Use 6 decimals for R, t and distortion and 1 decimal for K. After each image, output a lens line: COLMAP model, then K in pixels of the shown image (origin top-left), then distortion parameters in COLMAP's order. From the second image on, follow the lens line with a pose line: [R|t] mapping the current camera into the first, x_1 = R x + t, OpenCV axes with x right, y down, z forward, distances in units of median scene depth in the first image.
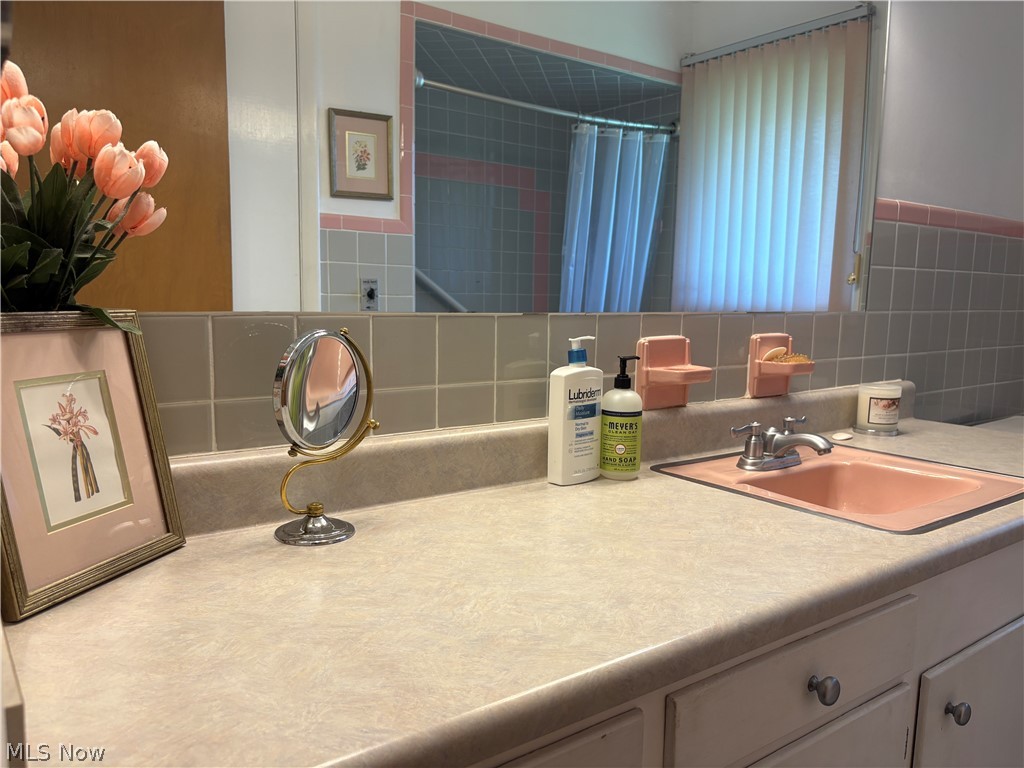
lens RADIAL K [[767.6, 0, 508.7], [0, 767.6, 396.5], [0, 0, 1]] dist [0.098999, -0.184138]
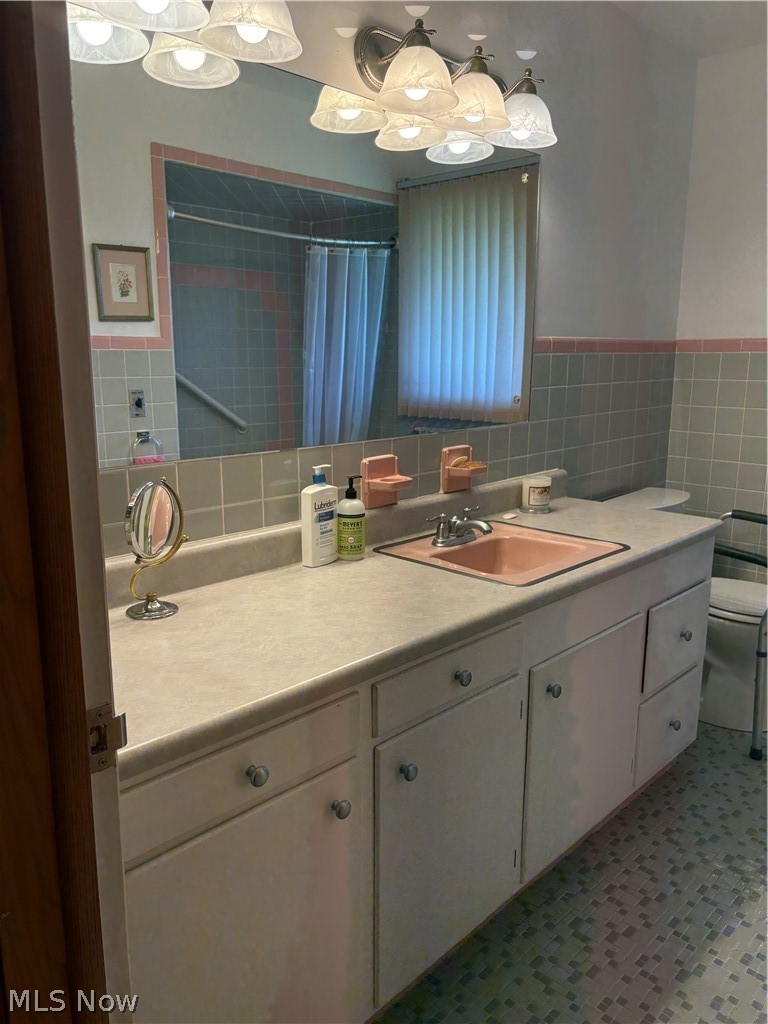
lens RADIAL K [[767.6, 0, 384.0], [0, 767.6, 512.0], [0, 0, 1]] dist [0.098999, -0.184138]
pose [[0.985020, -0.046888, 0.165946, -0.029361], [0.034420, 0.996419, 0.077228, -0.084516], [-0.168972, -0.070359, 0.983106, -0.393823]]
